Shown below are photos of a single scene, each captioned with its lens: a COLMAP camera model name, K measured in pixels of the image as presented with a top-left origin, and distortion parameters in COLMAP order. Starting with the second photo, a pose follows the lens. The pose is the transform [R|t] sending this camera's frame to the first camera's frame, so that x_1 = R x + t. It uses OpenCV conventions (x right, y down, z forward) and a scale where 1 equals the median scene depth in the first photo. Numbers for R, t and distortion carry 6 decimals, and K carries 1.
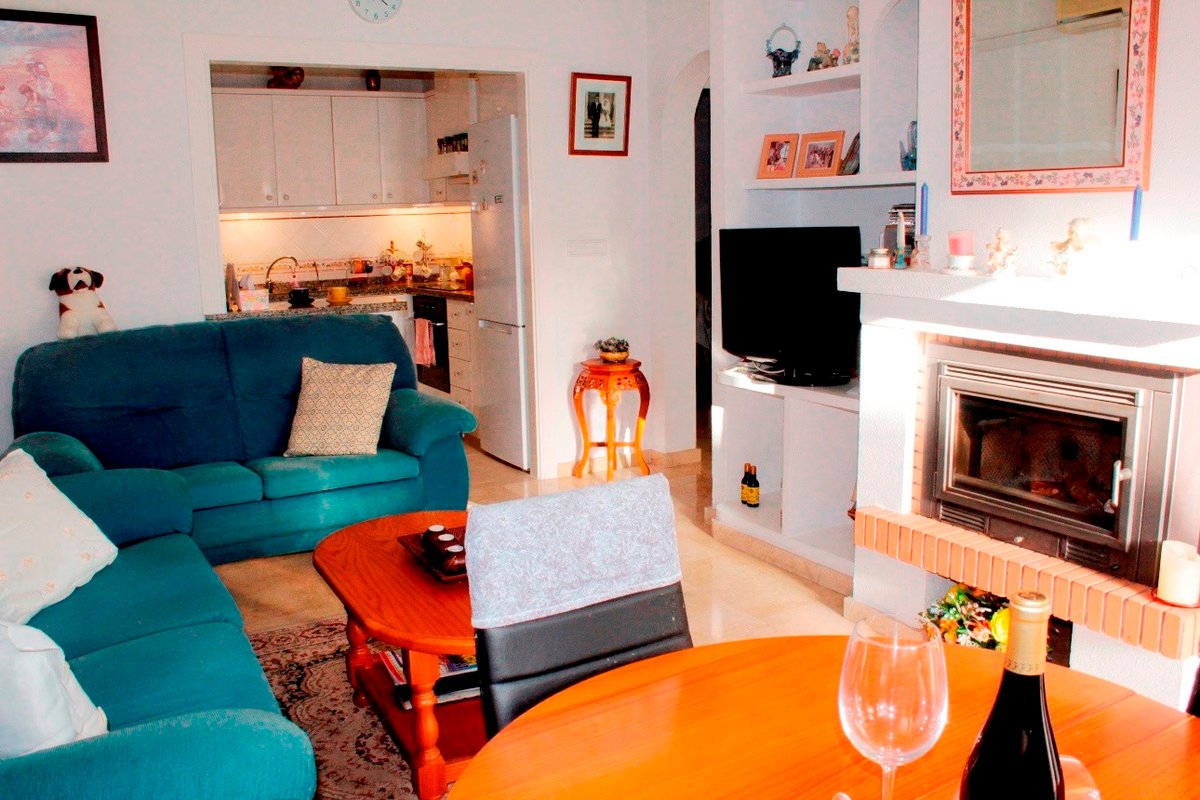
lens RADIAL K [[999.5, 0, 591.6], [0, 999.5, 402.5], [0, 0, 1]] dist [-0.113727, 0.010927]
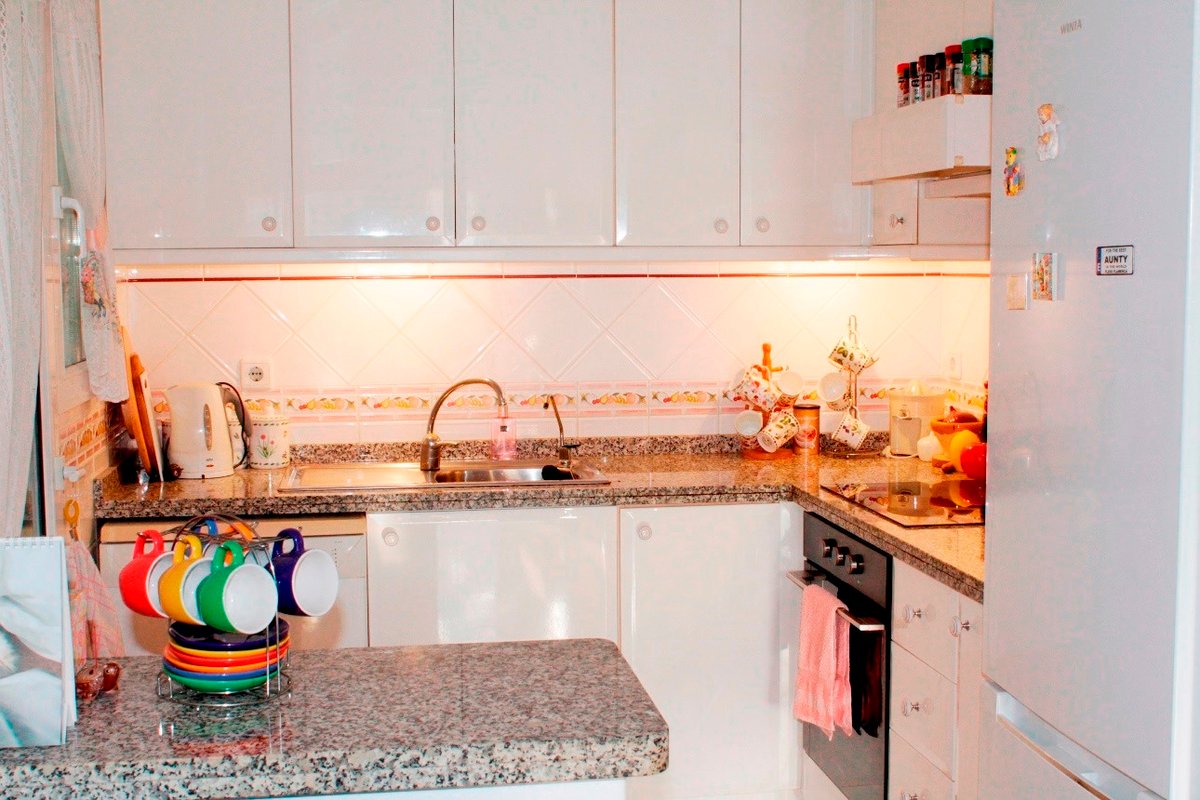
lens RADIAL K [[1573.7, 0, 598.3], [0, 1573.7, 391.4], [0, 0, 1]] dist [-0.084459, 0.000000]
pose [[0.937393, 0.051664, -0.344421, -0.056812], [-0.084324, 0.993180, -0.080522, -0.093919], [0.337912, 0.104523, 0.935356, 0.433442]]
